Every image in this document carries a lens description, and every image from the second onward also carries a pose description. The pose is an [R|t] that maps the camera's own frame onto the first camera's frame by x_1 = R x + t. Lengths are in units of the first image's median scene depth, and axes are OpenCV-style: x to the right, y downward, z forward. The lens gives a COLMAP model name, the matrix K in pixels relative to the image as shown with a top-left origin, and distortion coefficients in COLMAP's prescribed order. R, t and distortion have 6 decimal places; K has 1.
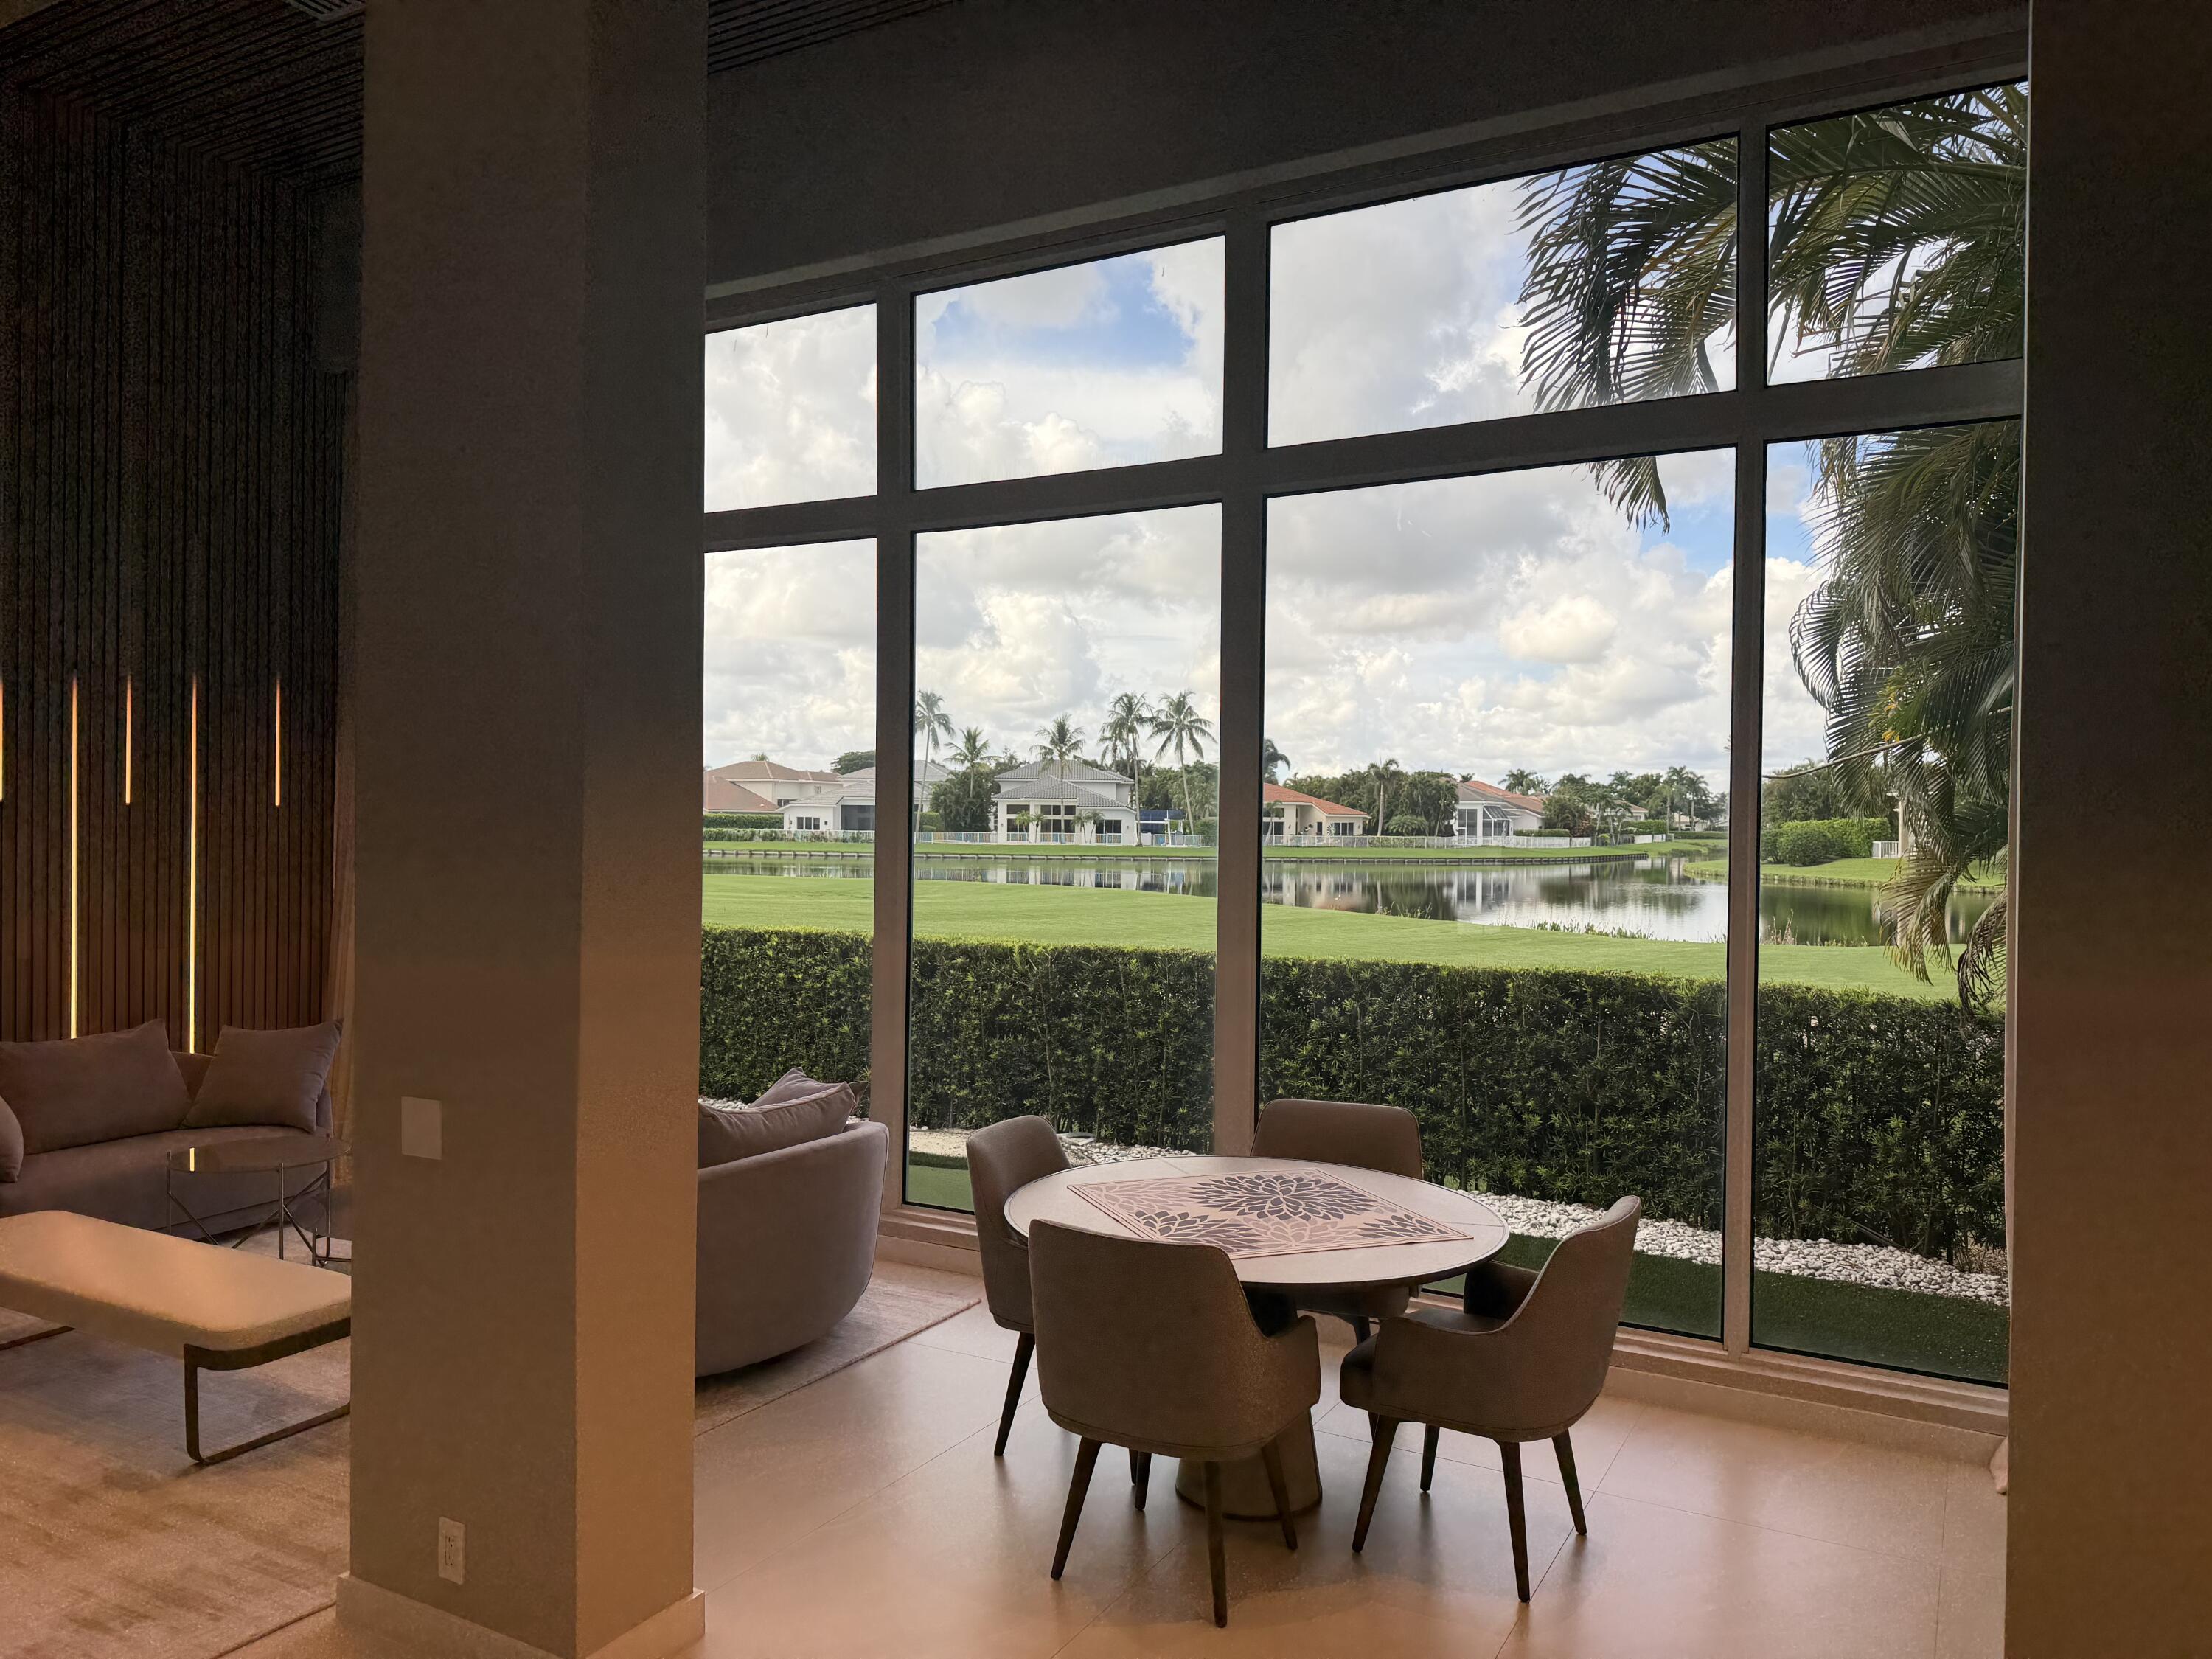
lens RADIAL K [[1560.1, 0, 1088.5], [0, 1560.1, 812.6], [0, 0, 1]] dist [0.071476, -0.082899]
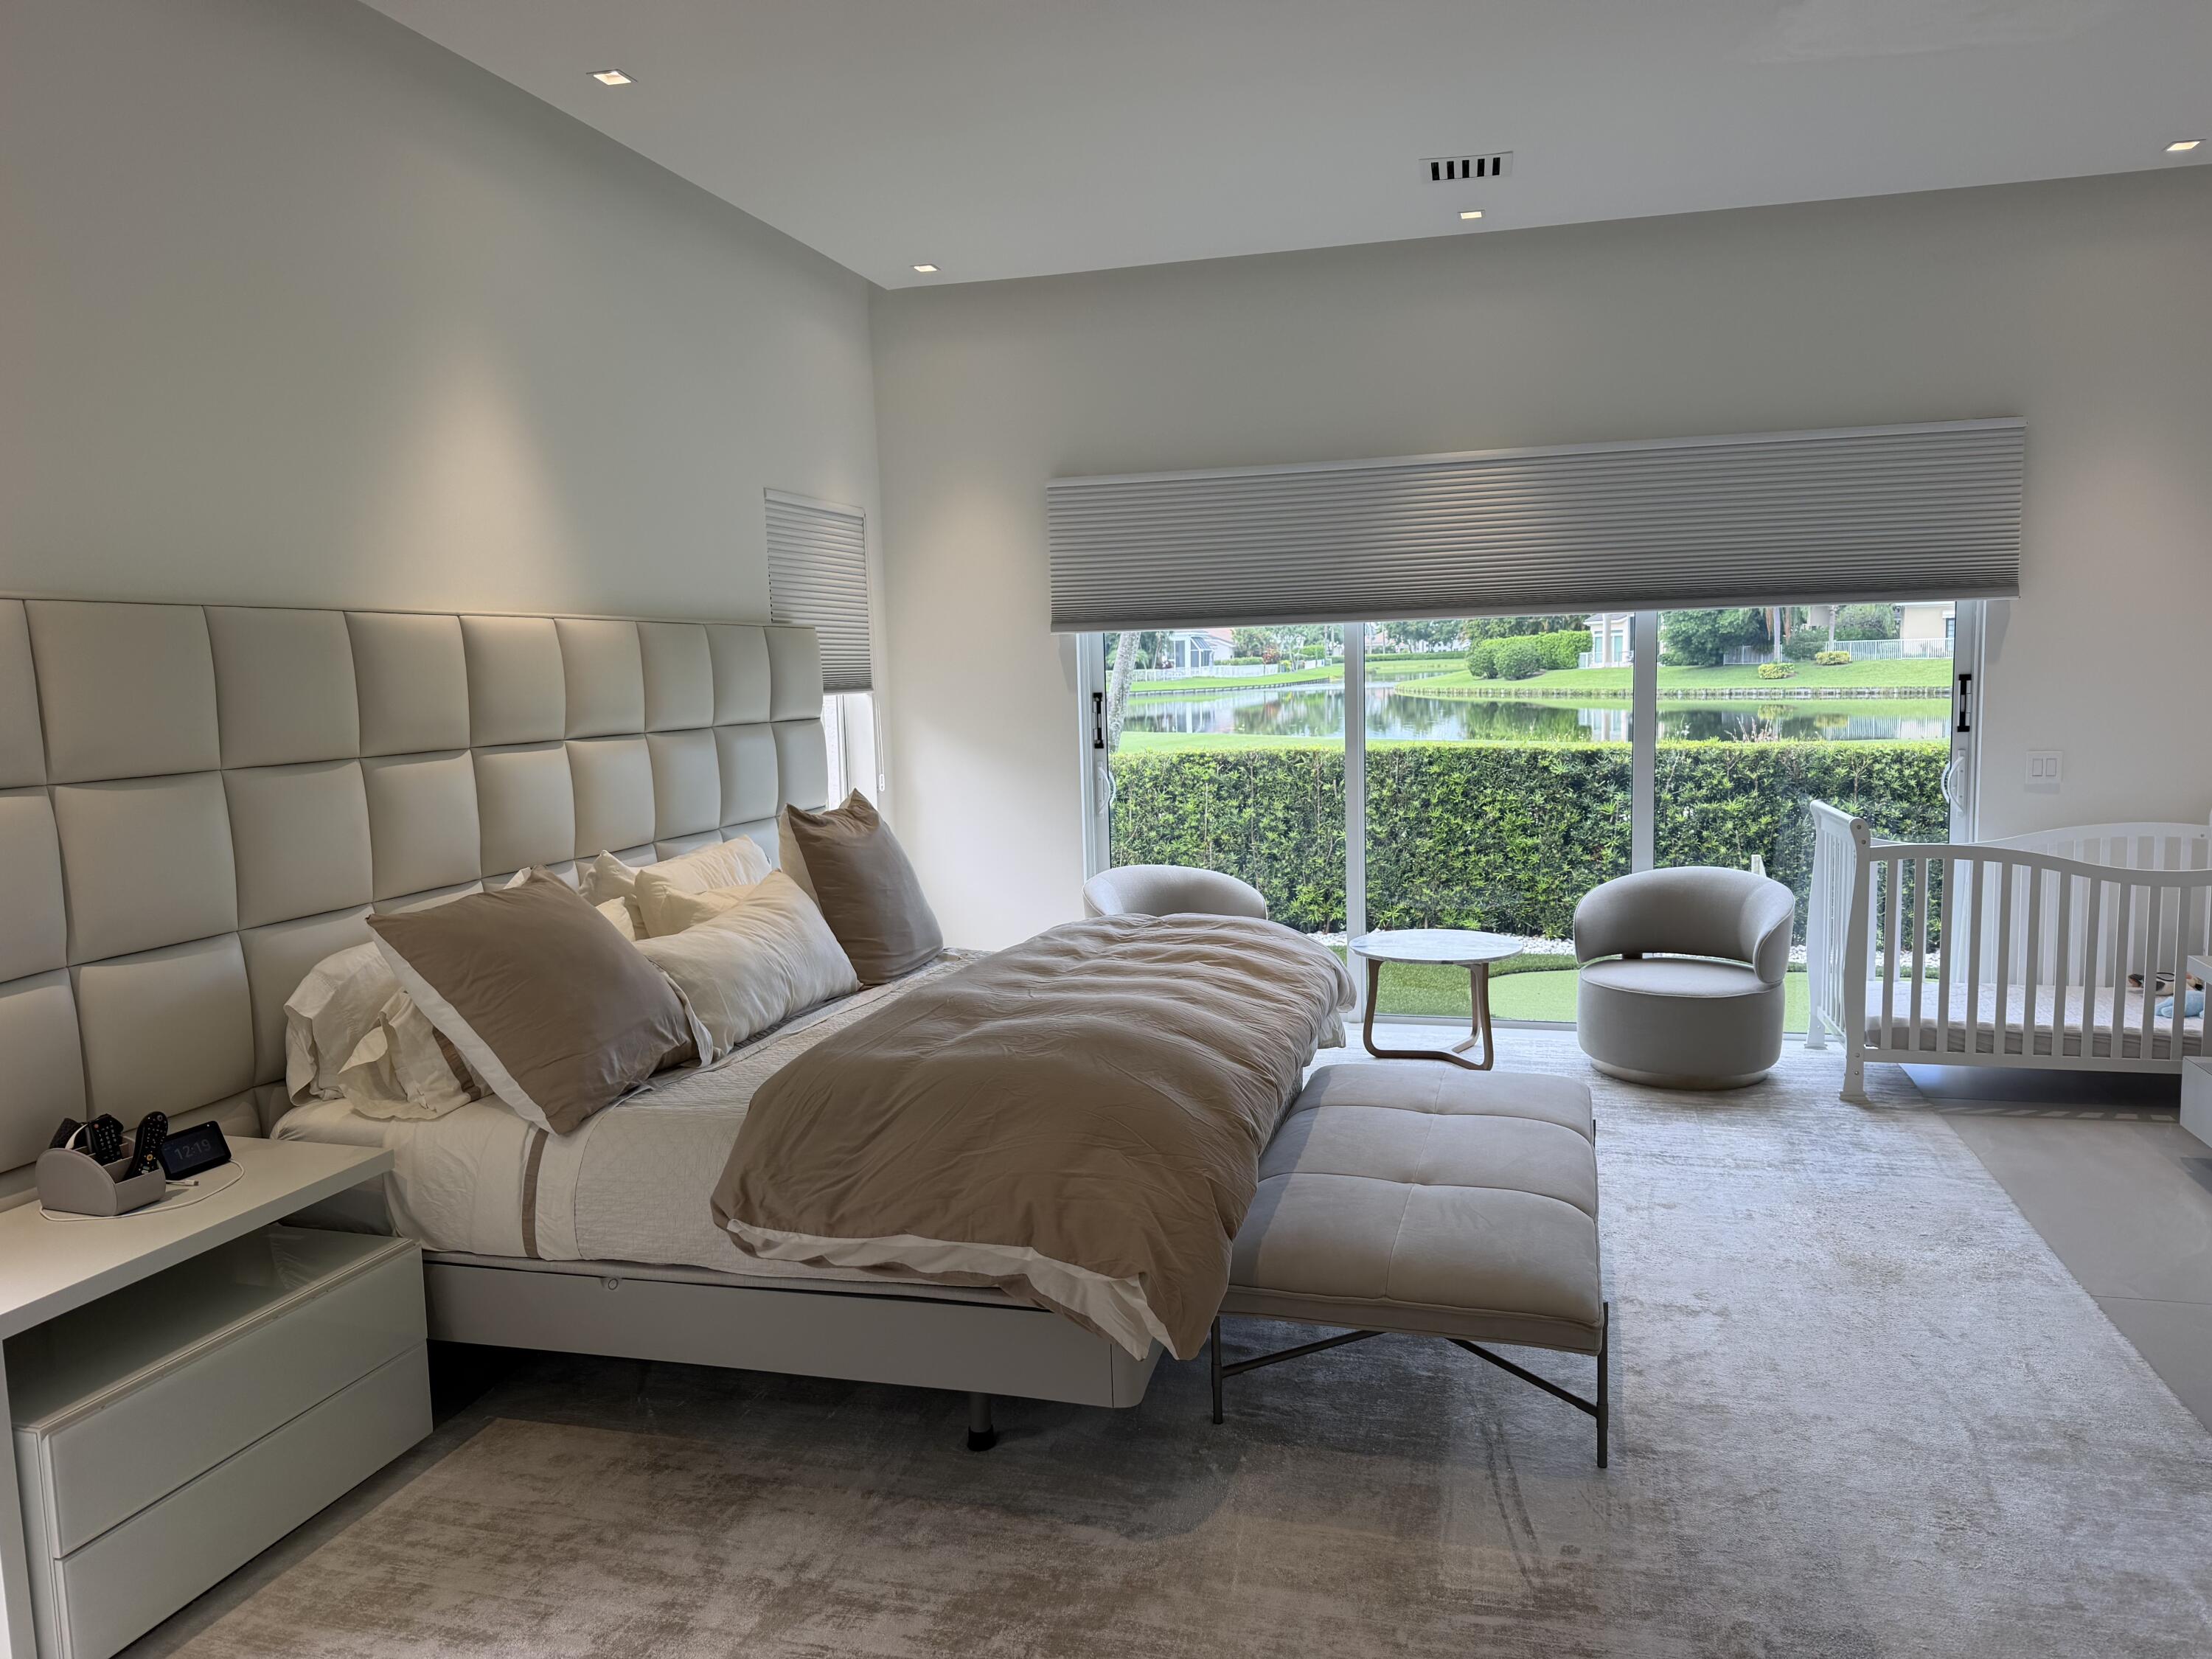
lens RADIAL K [[1560.1, 0, 1086.9], [0, 1560.1, 834.1], [0, 0, 1]] dist [0.071476, -0.082899]
pose [[0.968365, -0.069911, 0.239545, -0.154543], [0.042560, 0.992159, 0.117512, 0.000700], [-0.245882, -0.103599, 0.963747, 0.054204]]
